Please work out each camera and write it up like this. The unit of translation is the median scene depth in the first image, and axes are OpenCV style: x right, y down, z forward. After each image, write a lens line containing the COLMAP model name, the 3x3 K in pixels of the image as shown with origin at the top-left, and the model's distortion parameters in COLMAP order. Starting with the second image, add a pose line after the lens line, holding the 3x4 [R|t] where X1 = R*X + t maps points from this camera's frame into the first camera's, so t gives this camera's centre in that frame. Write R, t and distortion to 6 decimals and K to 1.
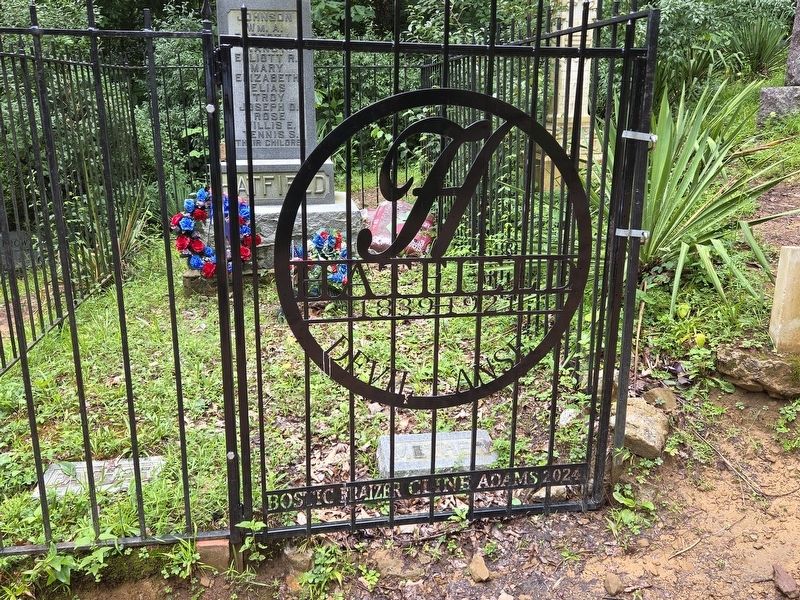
lens RADIAL K [[703.9, 0, 400.1], [0, 703.9, 298.3], [0, 0, 1]] dist [0.051479, -0.011781]
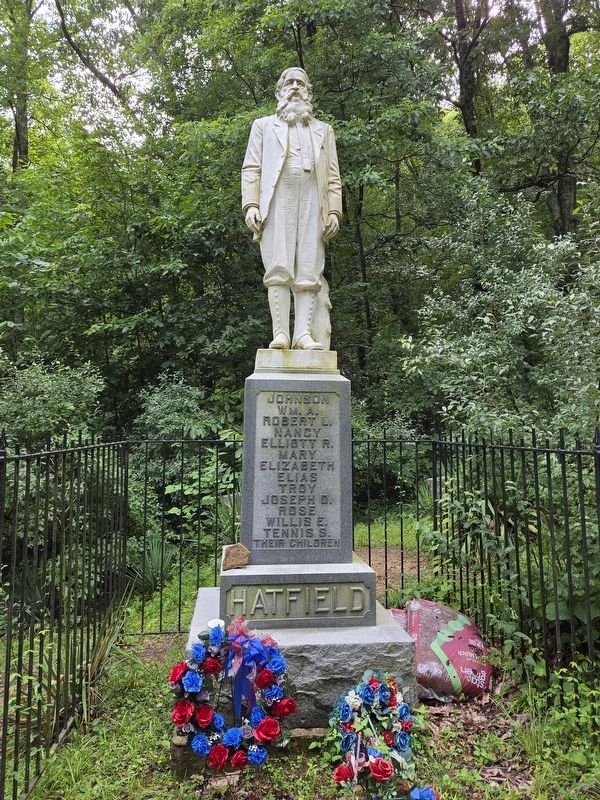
lens RADIAL K [[562.0, 0, 298.9], [0, 562.0, 399.8], [0, 0, 1]] dist [0.029845, -0.002792]
pose [[0.999502, 0.013891, -0.028347, -0.164681], [-0.022489, 0.943498, -0.330615, -0.163138], [0.022153, 0.331088, 0.943340, 0.345762]]
